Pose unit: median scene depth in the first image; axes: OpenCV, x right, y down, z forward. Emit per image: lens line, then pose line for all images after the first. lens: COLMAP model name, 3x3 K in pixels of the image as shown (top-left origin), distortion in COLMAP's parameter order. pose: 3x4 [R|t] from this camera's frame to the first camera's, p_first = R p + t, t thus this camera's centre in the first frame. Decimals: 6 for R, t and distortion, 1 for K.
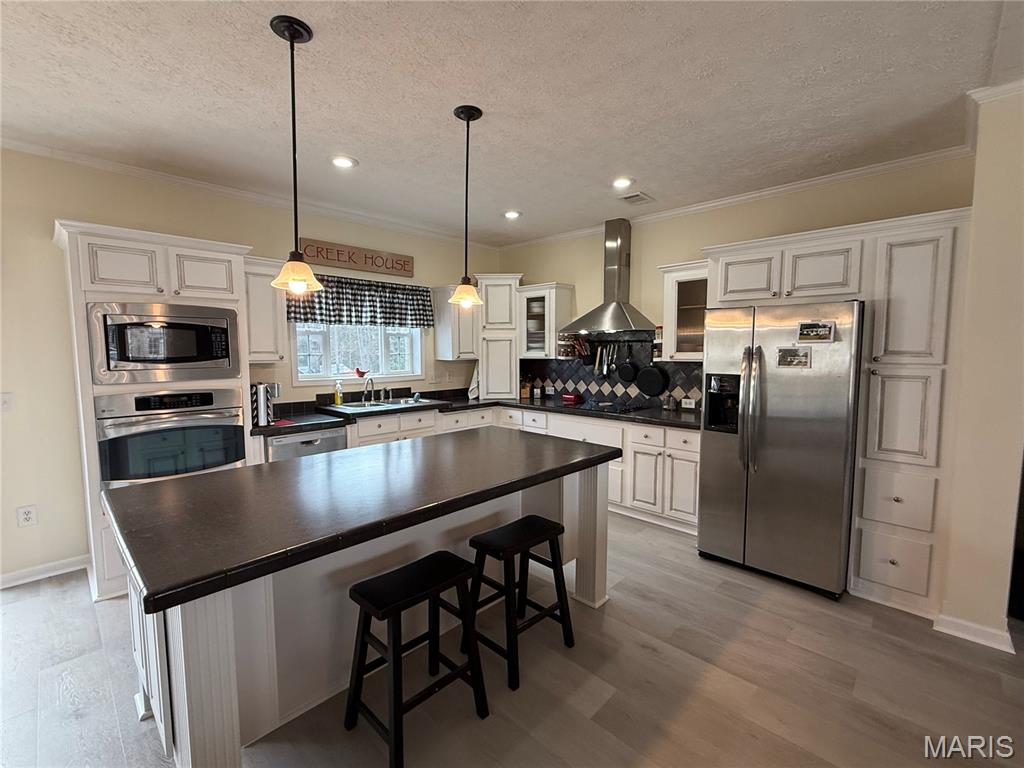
lens RADIAL K [[449.7, 0, 510.7], [0, 449.7, 385.9], [0, 0, 1]] dist [-0.002462, 0.000329]
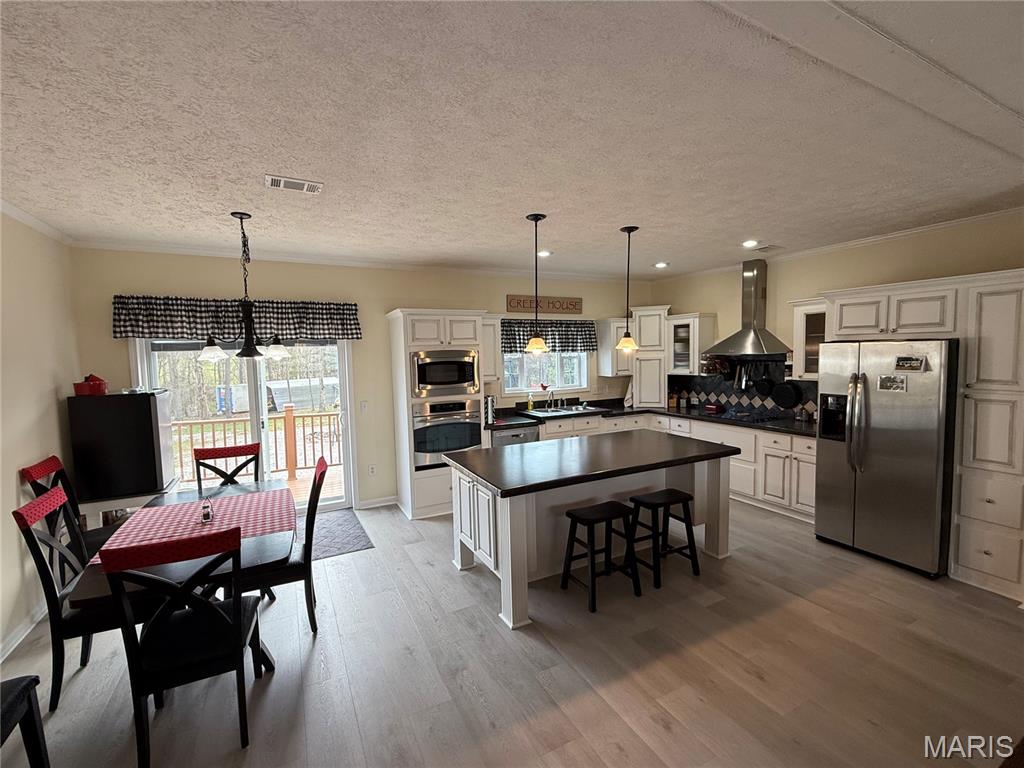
lens RADIAL K [[449.7, 0, 511.9], [0, 449.7, 385.4], [0, 0, 1]] dist [-0.002462, 0.000329]
pose [[0.947439, 0.004515, -0.319904, 0.017599], [-0.006049, 0.999974, -0.003802, -0.043718], [0.319878, 0.005538, 0.947442, -0.516791]]
